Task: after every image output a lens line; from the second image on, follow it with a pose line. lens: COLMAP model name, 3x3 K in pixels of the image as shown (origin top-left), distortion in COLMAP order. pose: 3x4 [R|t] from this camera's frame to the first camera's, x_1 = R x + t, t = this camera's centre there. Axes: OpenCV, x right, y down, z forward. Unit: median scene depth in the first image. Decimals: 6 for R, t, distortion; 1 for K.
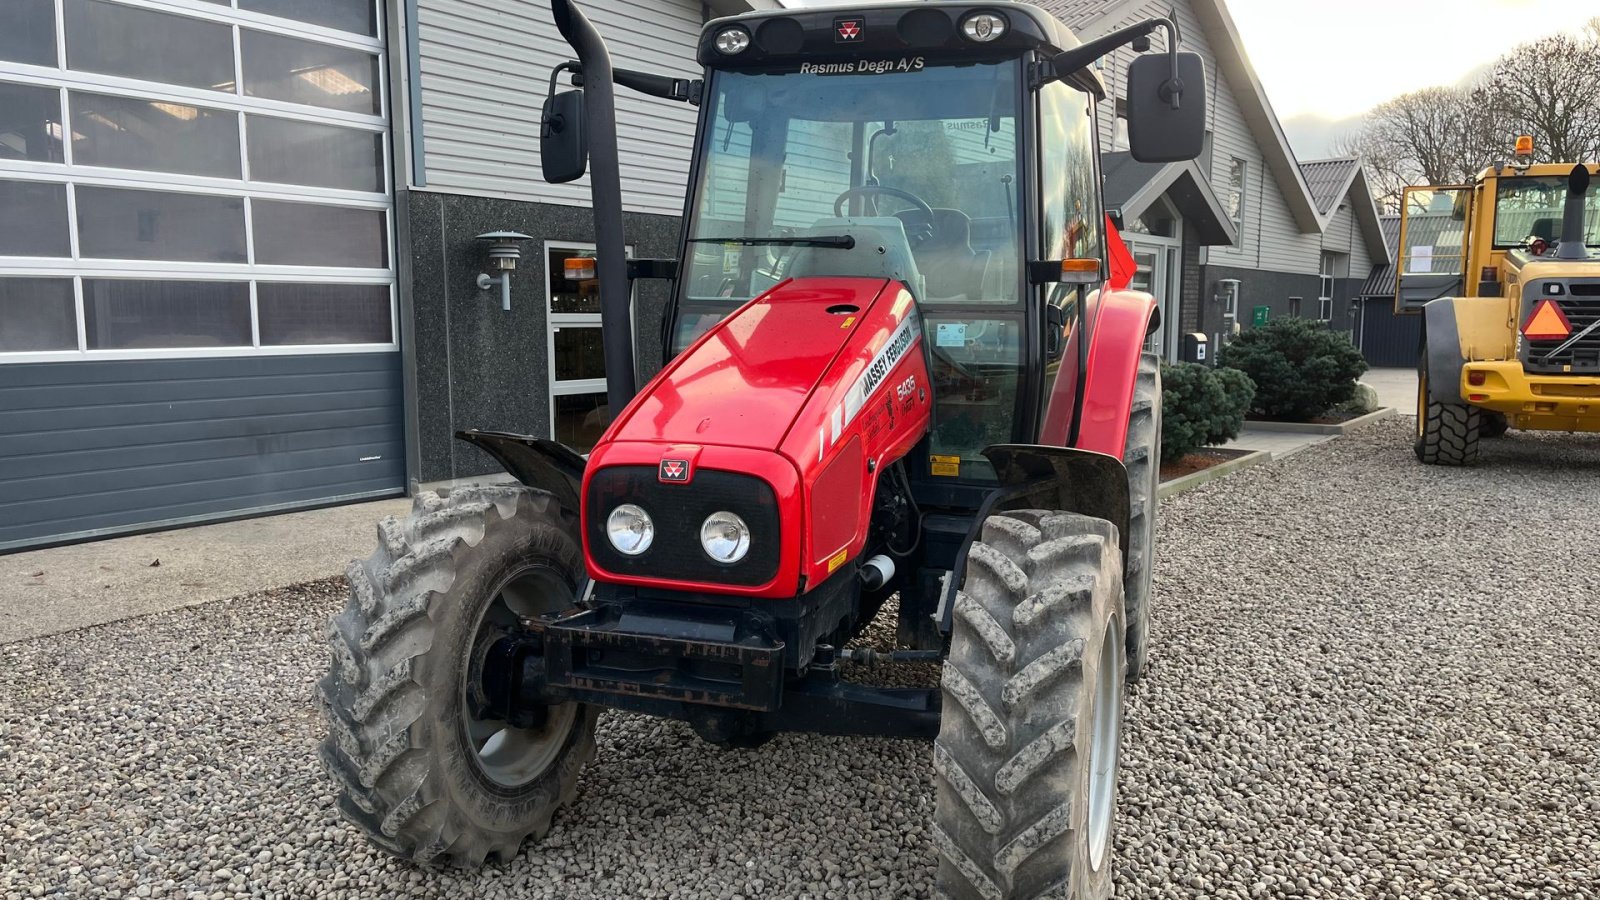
lens RADIAL K [[1206.8, 0, 791.6], [0, 1206.8, 453.8], [0, 0, 1]] dist [0.075219, -0.093312]
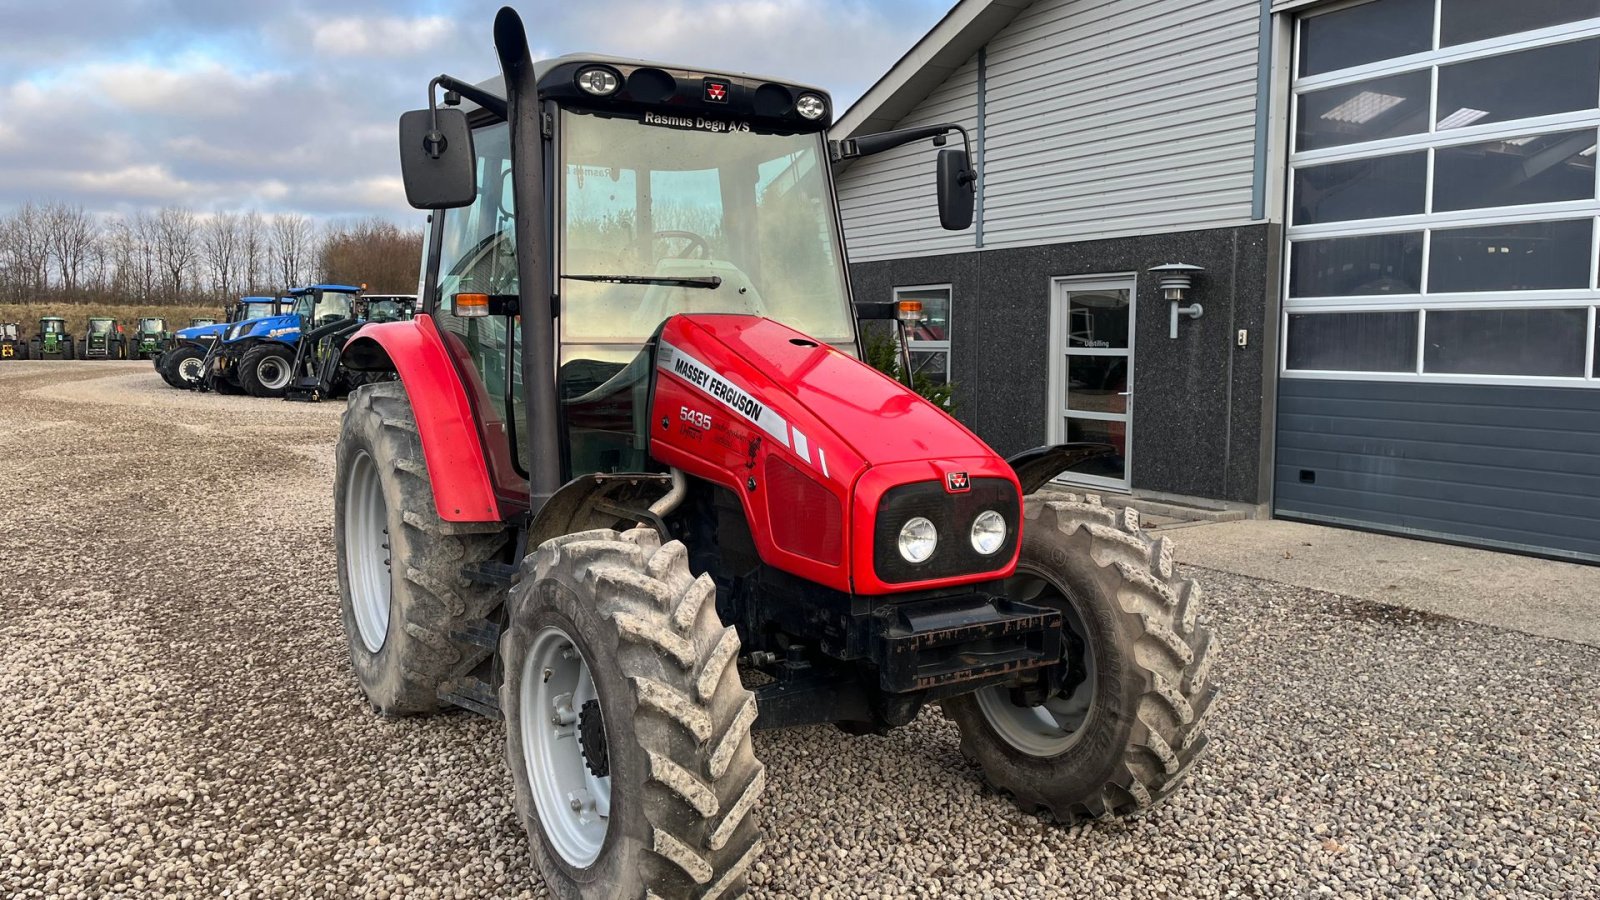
lens RADIAL K [[1206.8, 0, 788.9], [0, 1206.8, 439.8], [0, 0, 1]] dist [0.075219, -0.093312]
pose [[-0.393306, 0.080900, -0.915842, 1.093509], [-0.107185, 0.985294, 0.133065, -0.170094], [0.913139, 0.150500, -0.378851, 1.357952]]
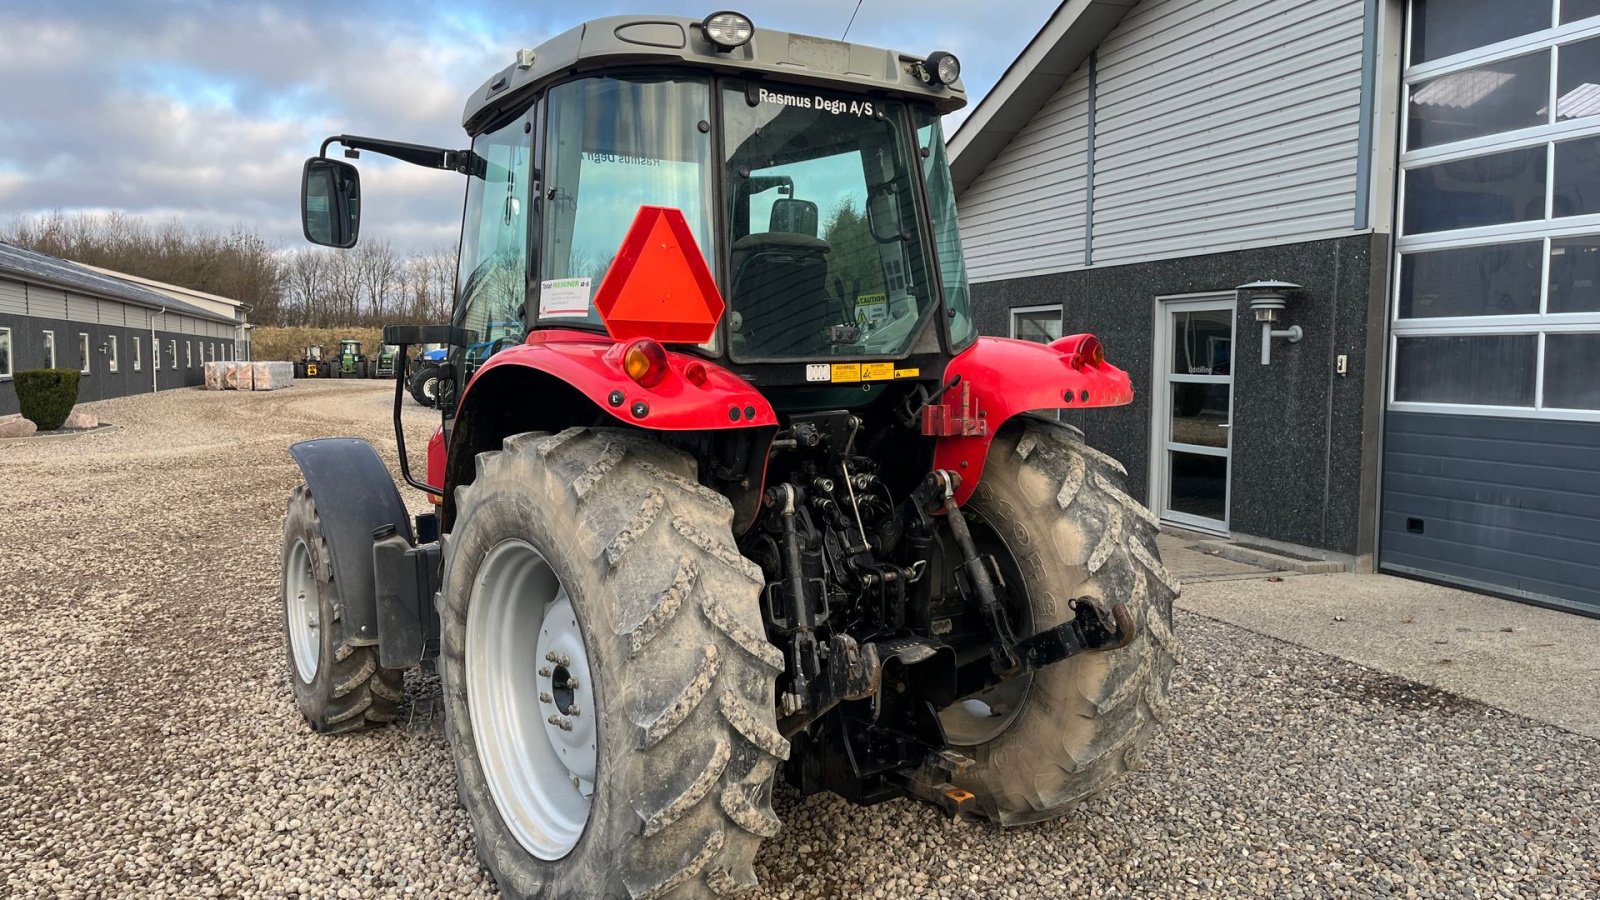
lens RADIAL K [[1206.8, 0, 780.0], [0, 1206.8, 445.2], [0, 0, 1]] dist [0.075219, -0.093312]
pose [[-0.584297, 0.057266, -0.809517, 0.826598], [-0.099210, 0.984985, 0.141287, -0.206107], [0.805453, 0.162866, -0.569842, 1.654935]]
